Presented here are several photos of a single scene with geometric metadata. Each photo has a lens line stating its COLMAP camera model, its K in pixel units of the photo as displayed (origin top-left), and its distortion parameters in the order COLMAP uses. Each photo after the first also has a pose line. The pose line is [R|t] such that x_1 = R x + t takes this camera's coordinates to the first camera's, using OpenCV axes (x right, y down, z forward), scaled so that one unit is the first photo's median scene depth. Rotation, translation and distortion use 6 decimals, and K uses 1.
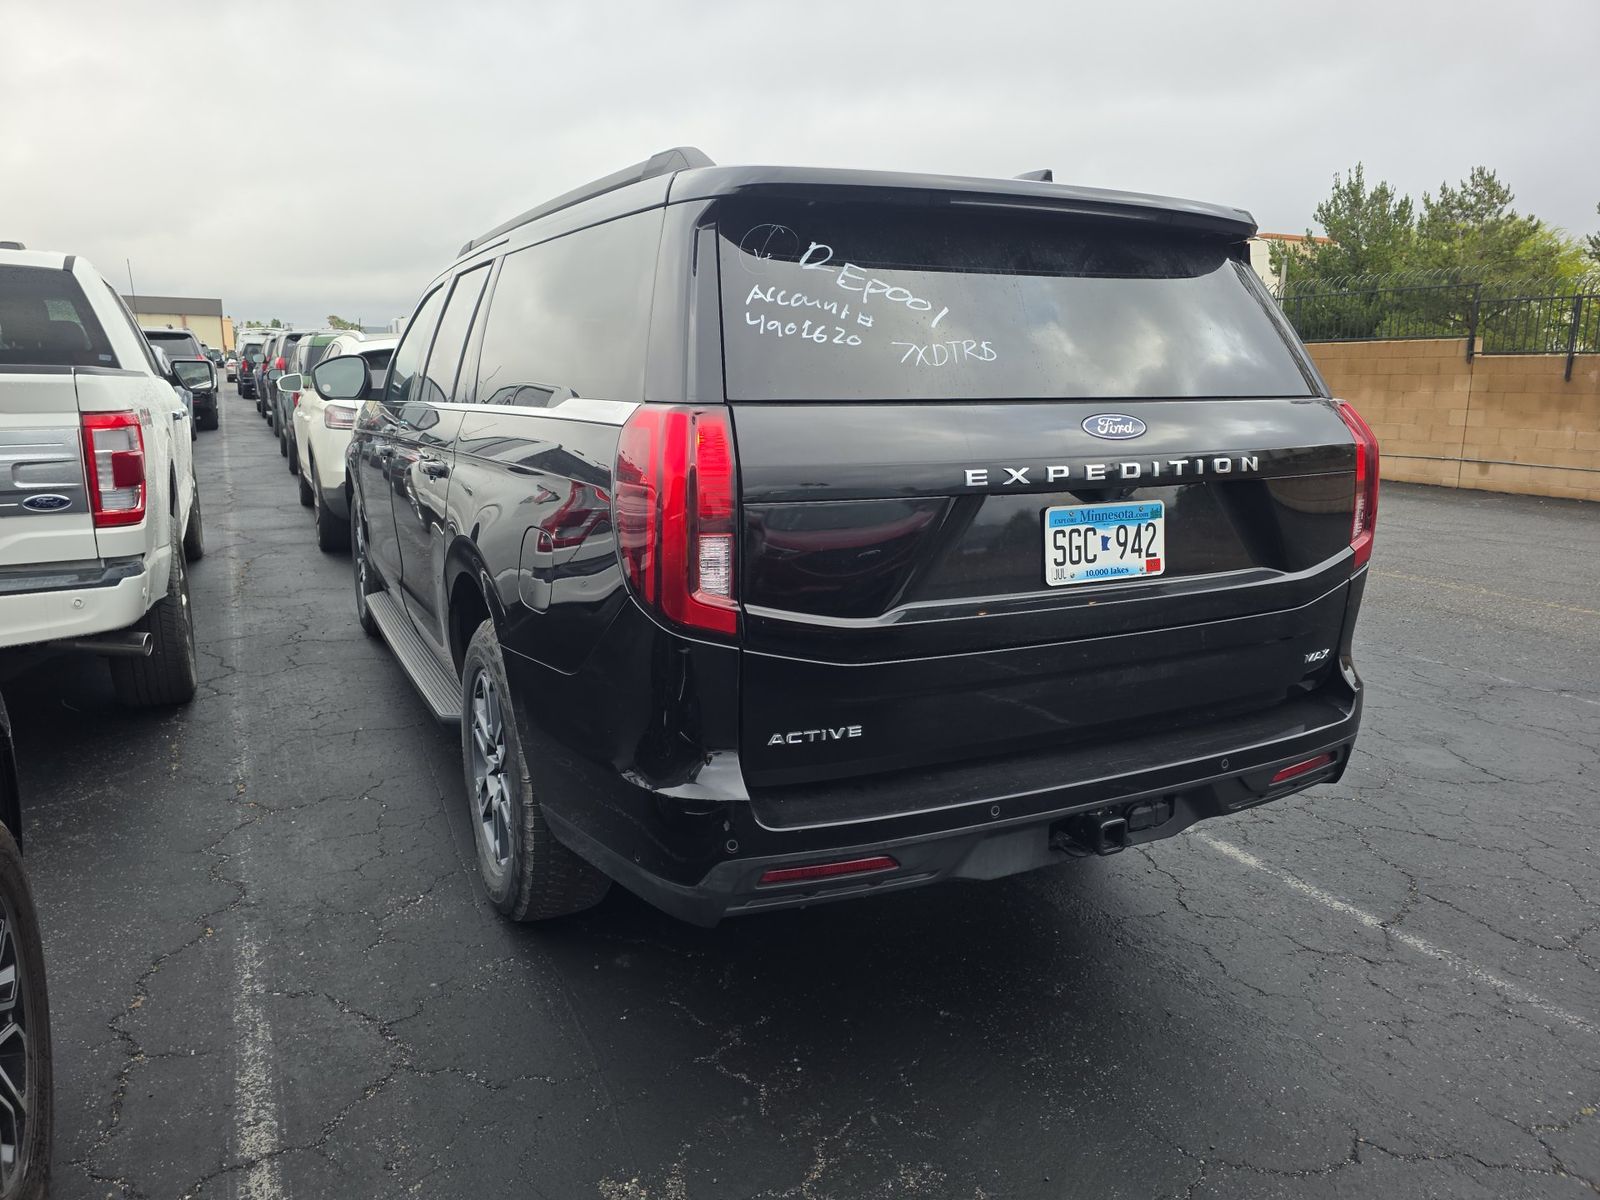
lens RADIAL K [[1112.7, 0, 785.4], [0, 1112.7, 584.1], [0, 0, 1]] dist [0.064071, -0.068824]
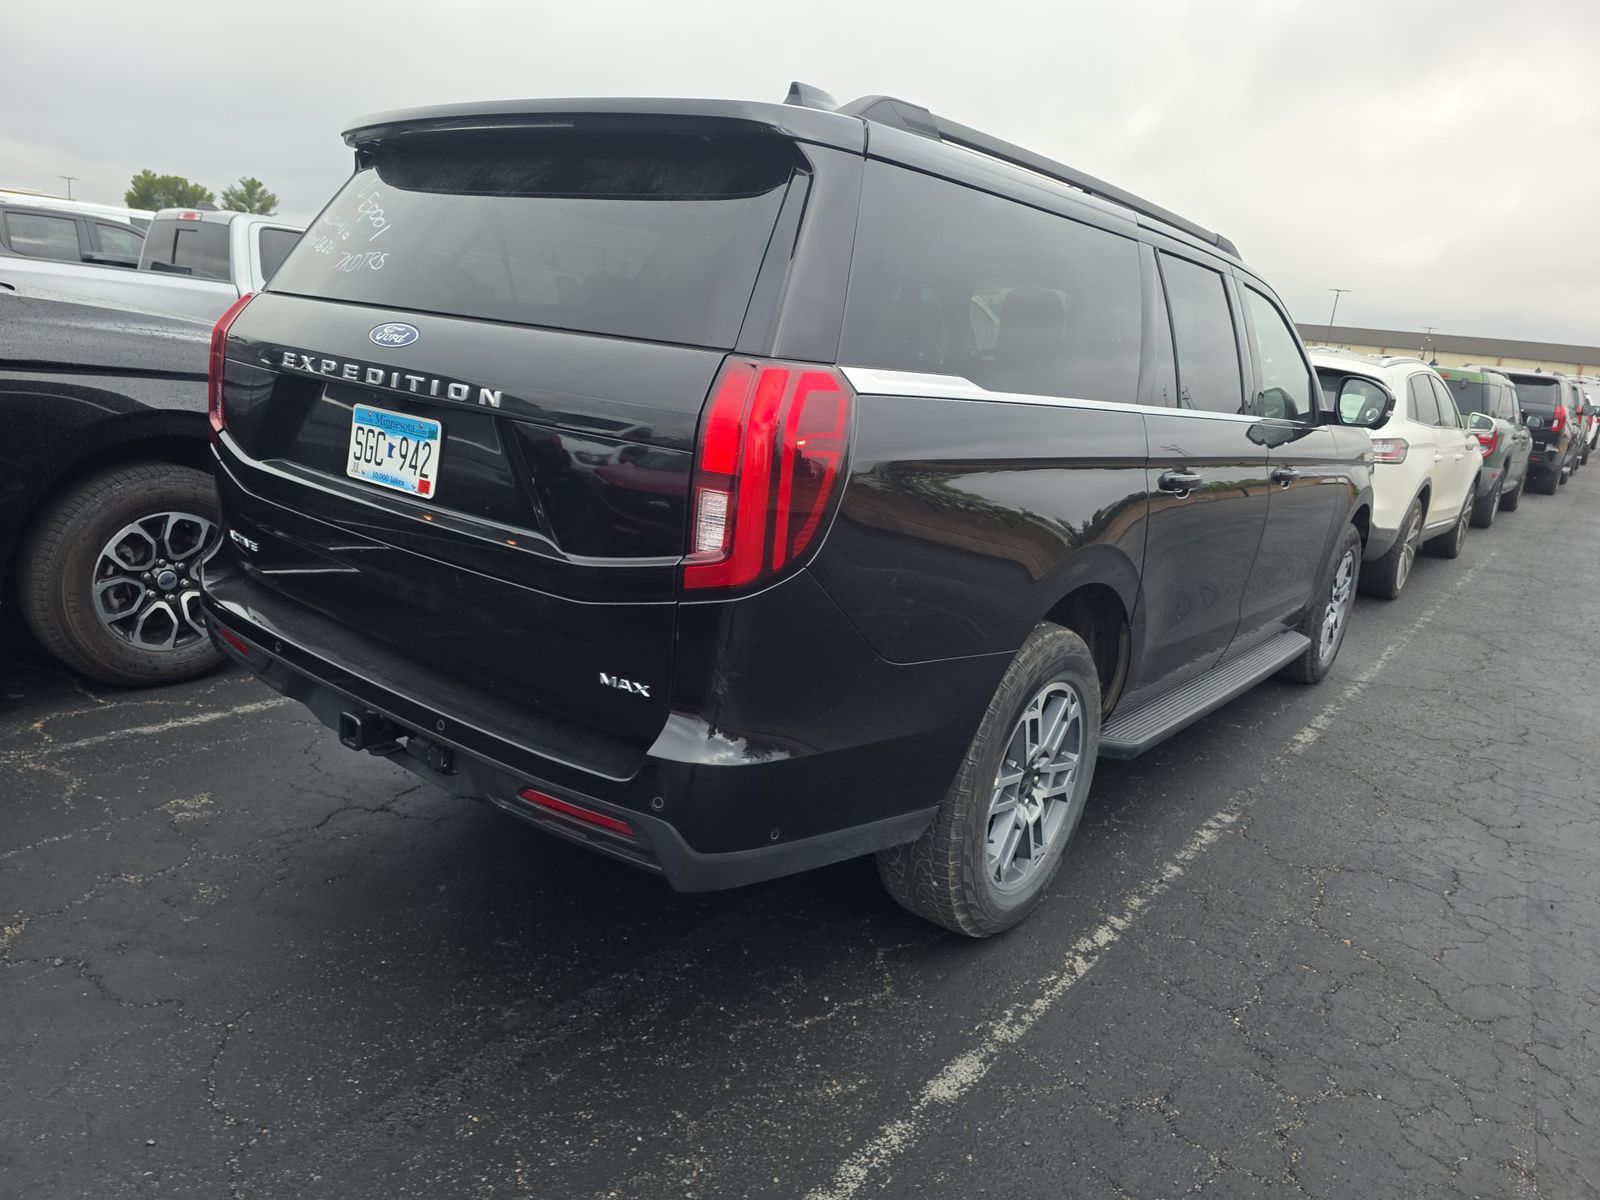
lens RADIAL K [[1112.7, 0, 767.4], [0, 1112.7, 596.0], [0, 0, 1]] dist [0.064071, -0.068824]
pose [[0.404442, 0.243786, -0.881473, 1.299451], [-0.269363, 0.952819, 0.139927, -0.139469], [0.873997, 0.180844, 0.451027, 0.825543]]
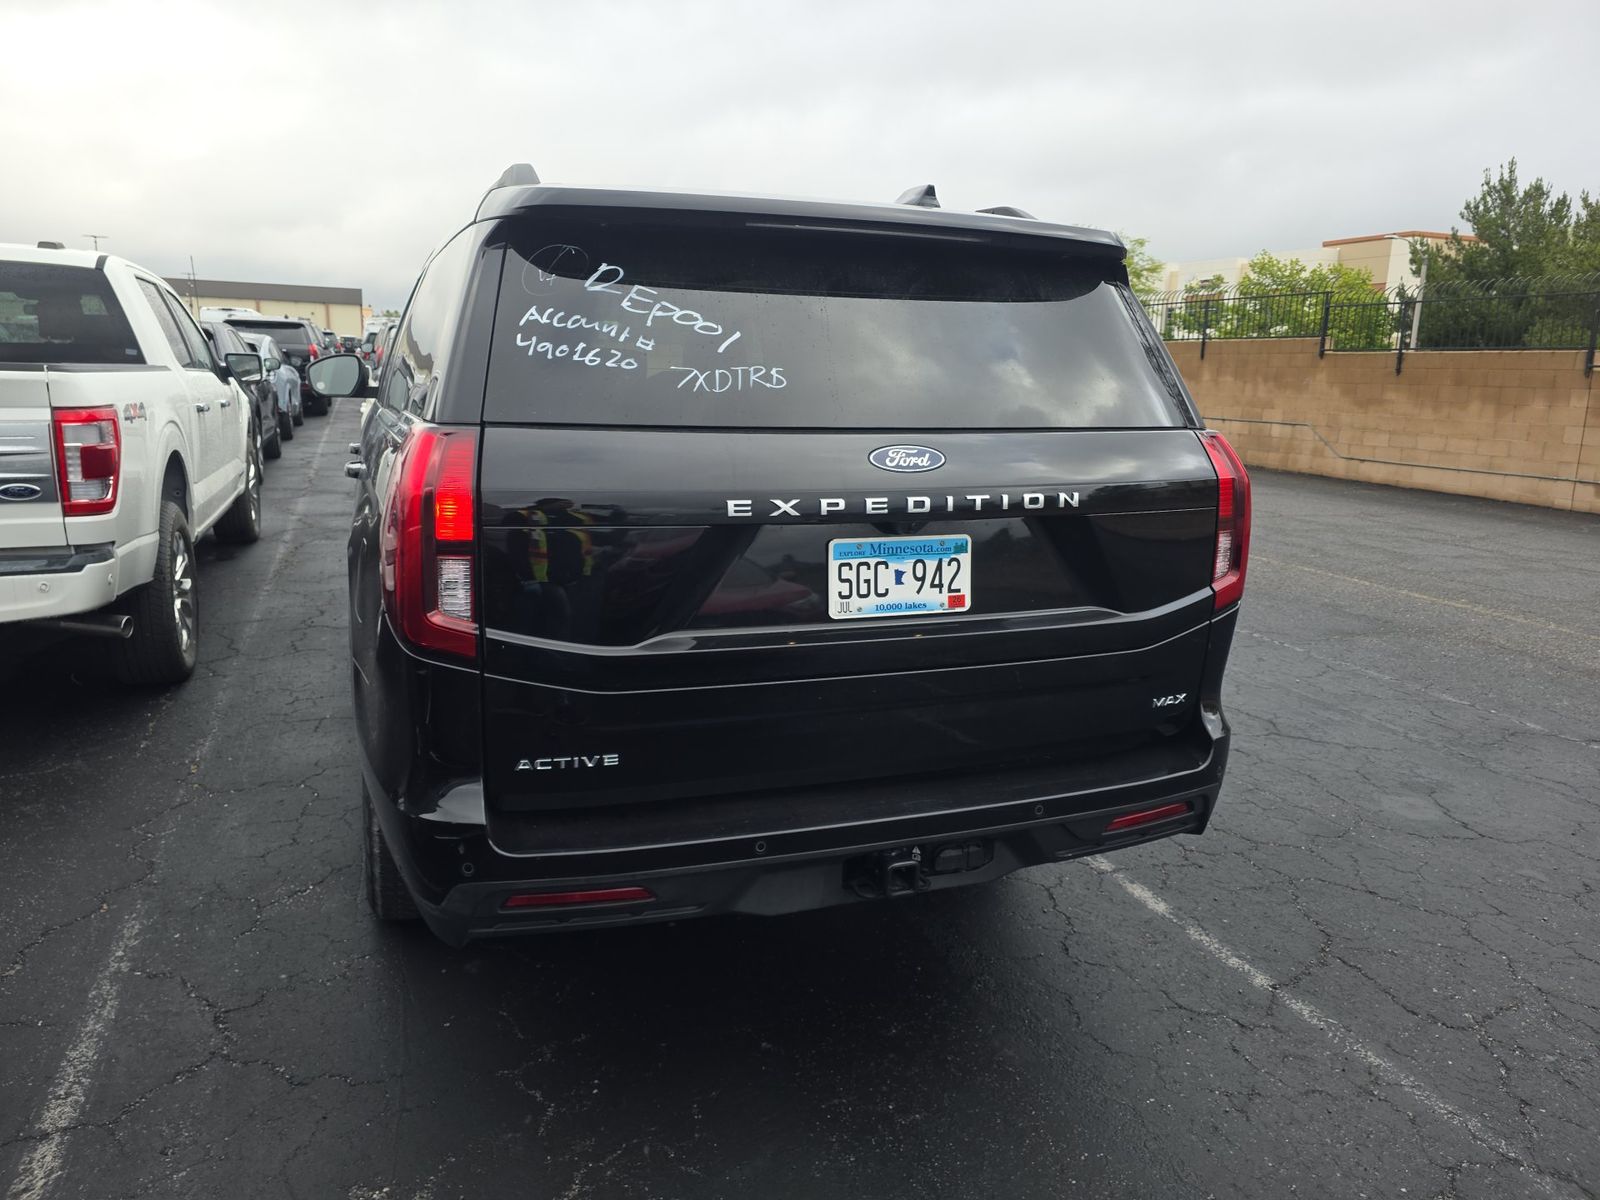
lens RADIAL K [[1112.7, 0, 778.3], [0, 1112.7, 584.3], [0, 0, 1]] dist [0.064071, -0.068824]
pose [[0.993505, 0.039629, -0.106668, 0.272587], [-0.039107, 0.999211, 0.006981, -0.031800], [0.106861, -0.002765, 0.994270, 0.027601]]
